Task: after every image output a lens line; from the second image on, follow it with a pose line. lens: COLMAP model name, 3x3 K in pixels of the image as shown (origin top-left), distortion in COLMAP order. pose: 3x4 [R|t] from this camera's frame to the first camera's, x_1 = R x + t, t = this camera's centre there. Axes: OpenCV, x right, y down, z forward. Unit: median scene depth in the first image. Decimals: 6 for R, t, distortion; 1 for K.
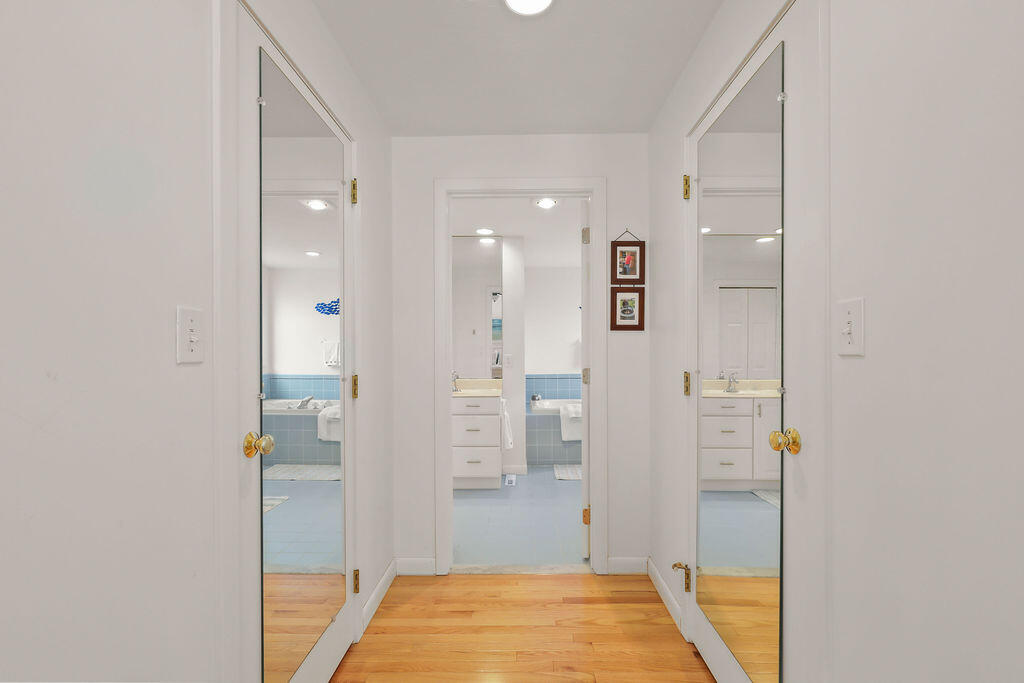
lens RADIAL K [[464.0, 0, 512.6], [0, 464.0, 346.9], [0, 0, 1]] dist [0.000626, 0.000177]
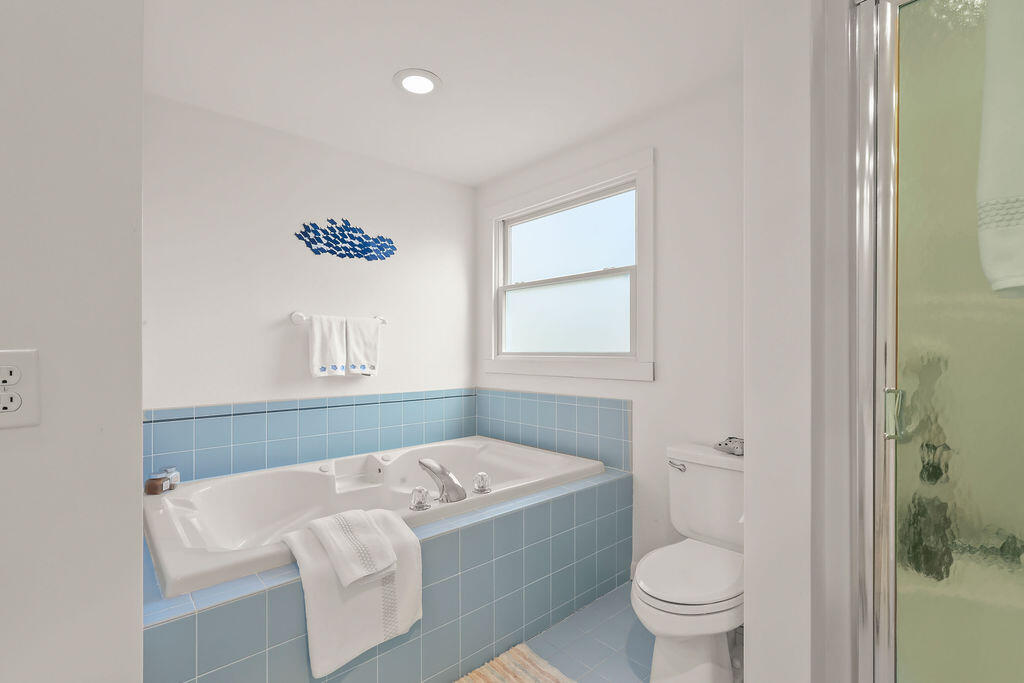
lens RADIAL K [[464.0, 0, 512.6], [0, 464.0, 346.4], [0, 0, 1]] dist [0.000626, 0.000177]
pose [[0.733403, -0.001546, 0.679792, 0.010918], [-0.001530, 0.999991, 0.003926, 0.012666], [-0.679792, -0.003920, 0.733395, 0.714690]]
